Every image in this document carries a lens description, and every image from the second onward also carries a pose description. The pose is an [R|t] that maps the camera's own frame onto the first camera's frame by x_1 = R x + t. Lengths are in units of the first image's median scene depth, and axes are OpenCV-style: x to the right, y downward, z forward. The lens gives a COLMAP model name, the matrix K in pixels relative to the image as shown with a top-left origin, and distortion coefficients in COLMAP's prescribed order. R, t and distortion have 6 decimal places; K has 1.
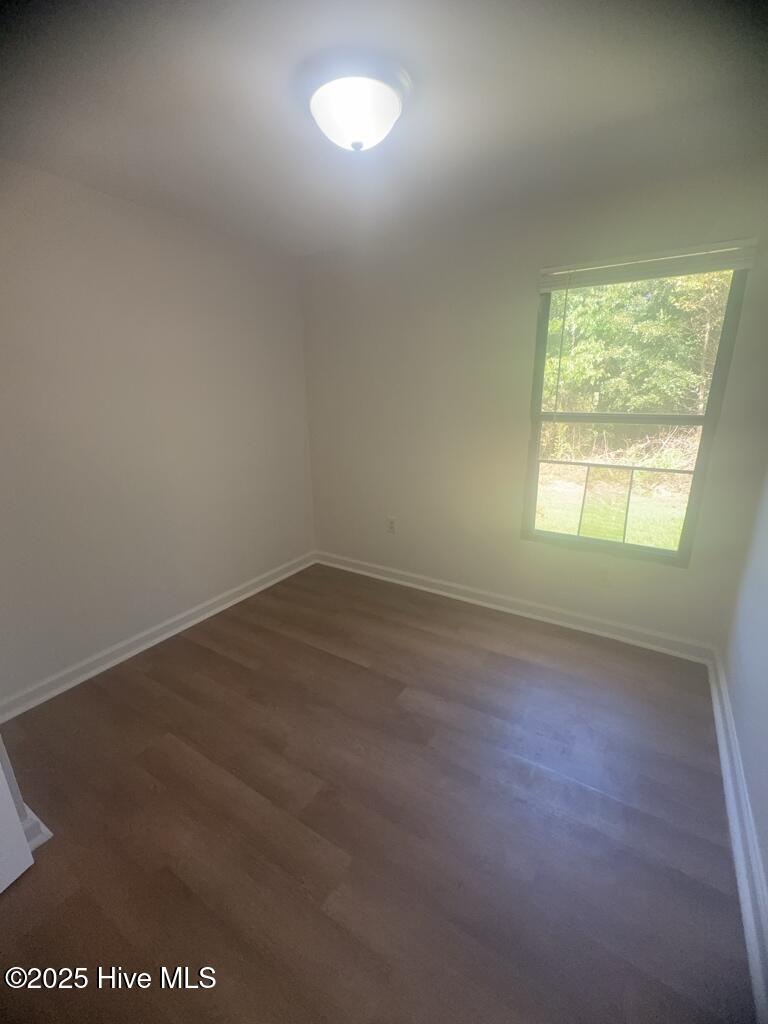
lens RADIAL K [[423.7, 0, 383.5], [0, 423.7, 516.3], [0, 0, 1]] dist [0.001815, 0.000135]
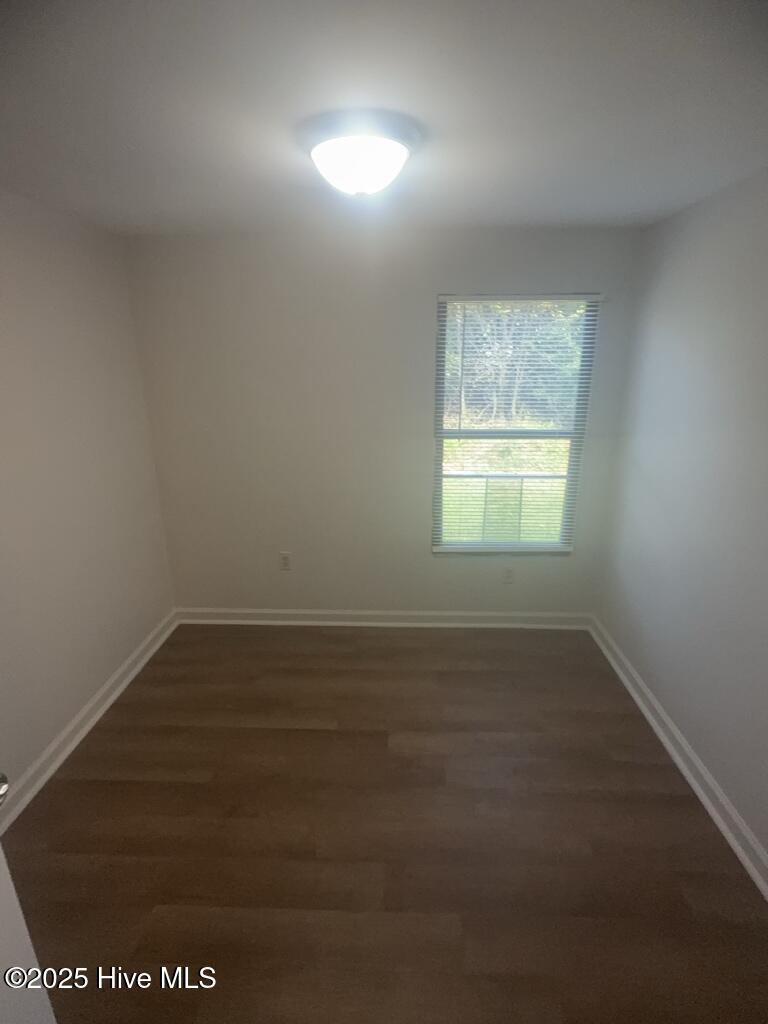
lens RADIAL K [[501.6, 0, 381.3], [0, 501.6, 516.1], [0, 0, 1]] dist [0.001891, 0.000383]
pose [[0.865953, -0.146276, 0.478256, -0.370518], [0.138576, 0.989008, 0.051579, -0.123504], [-0.480543, 0.021610, 0.876705, 0.007466]]
